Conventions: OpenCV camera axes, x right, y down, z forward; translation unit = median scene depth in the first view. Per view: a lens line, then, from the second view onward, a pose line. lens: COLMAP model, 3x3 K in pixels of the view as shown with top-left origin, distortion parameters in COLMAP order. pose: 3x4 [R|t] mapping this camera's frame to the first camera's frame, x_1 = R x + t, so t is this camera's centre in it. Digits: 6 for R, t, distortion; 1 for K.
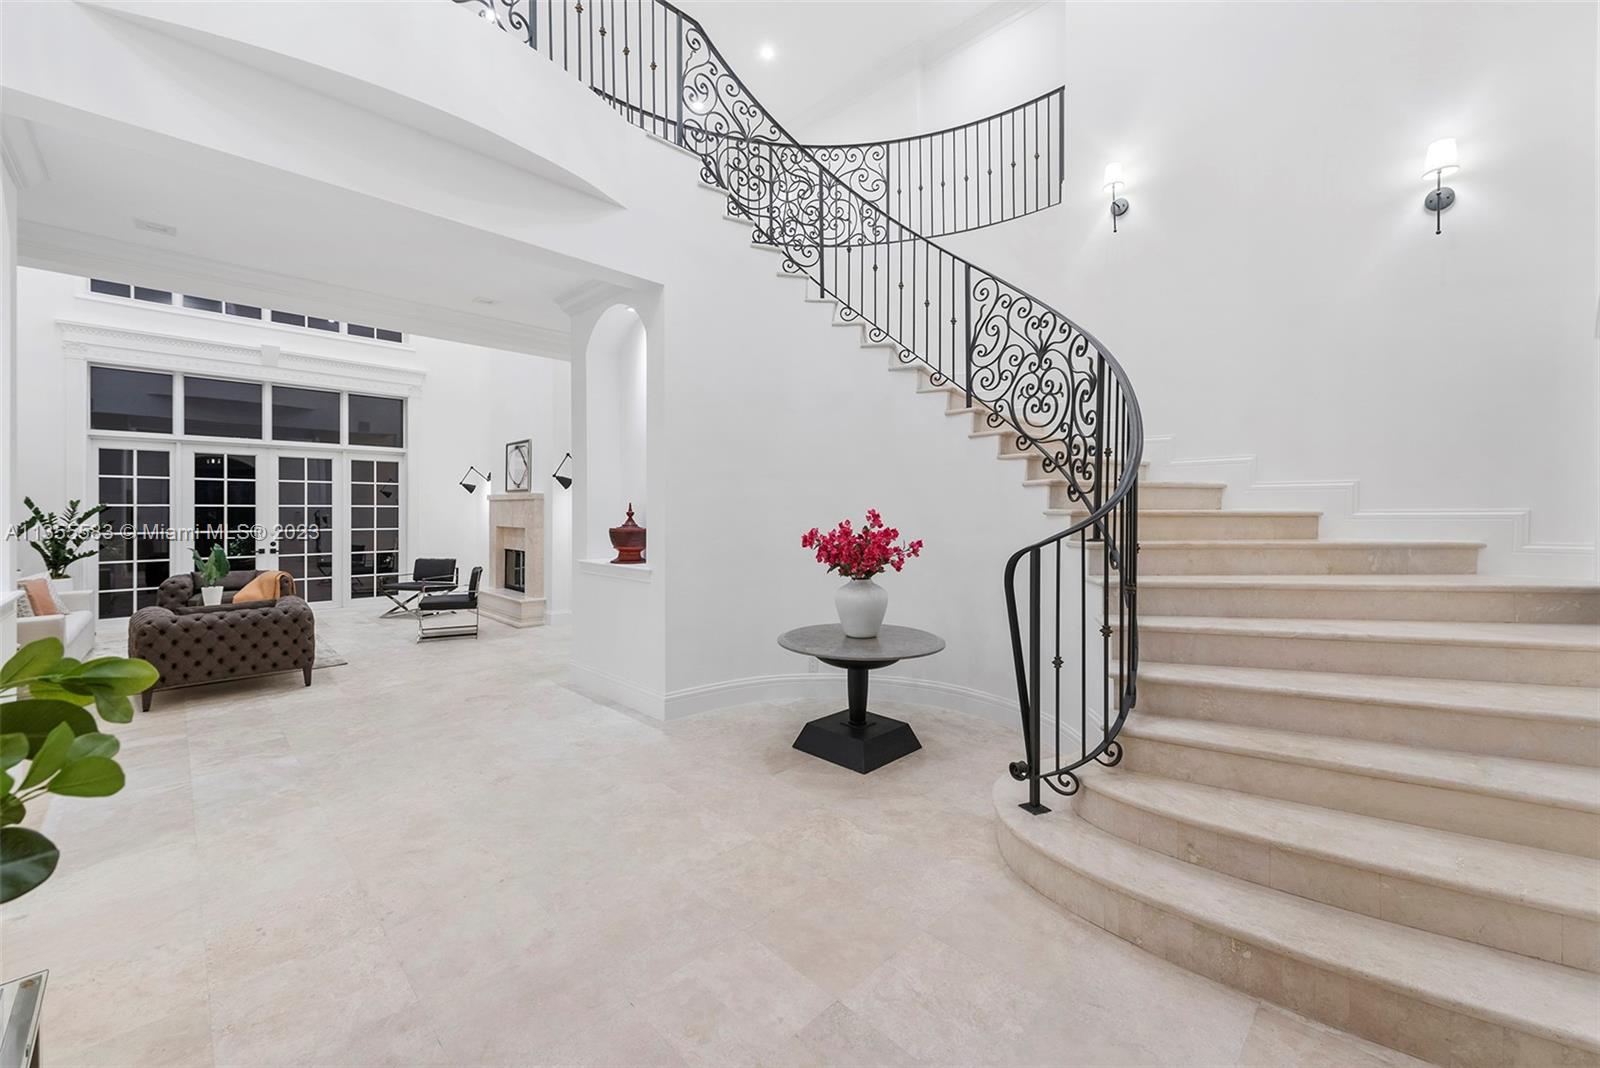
lens RADIAL K [[634.1, 0, 804.1], [0, 634.1, 527.8], [0, 0, 1]] dist [0.006987, -0.000530]
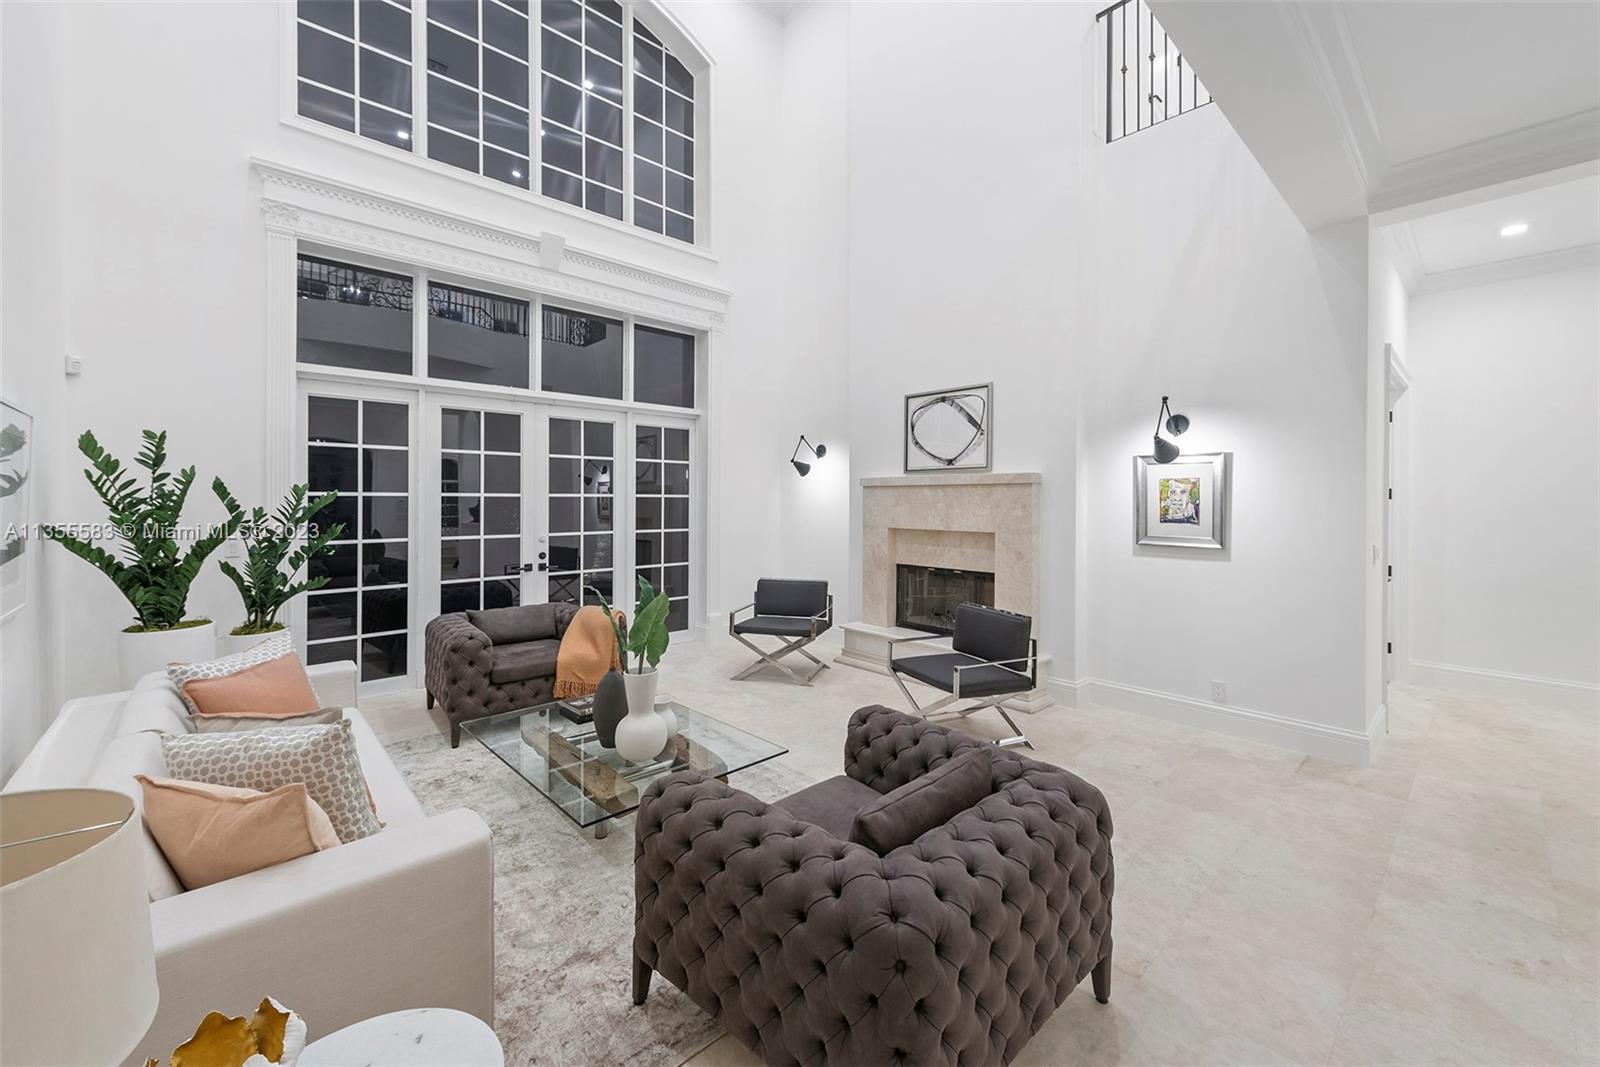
lens RADIAL K [[634.1, 0, 796.0], [0, 634.1, 518.7], [0, 0, 1]] dist [0.006987, -0.000530]
pose [[0.999479, 0.001850, -0.032215, -0.575177], [-0.001778, 0.999996, 0.002250, -0.013363], [0.032219, -0.002192, 0.999478, 0.390967]]
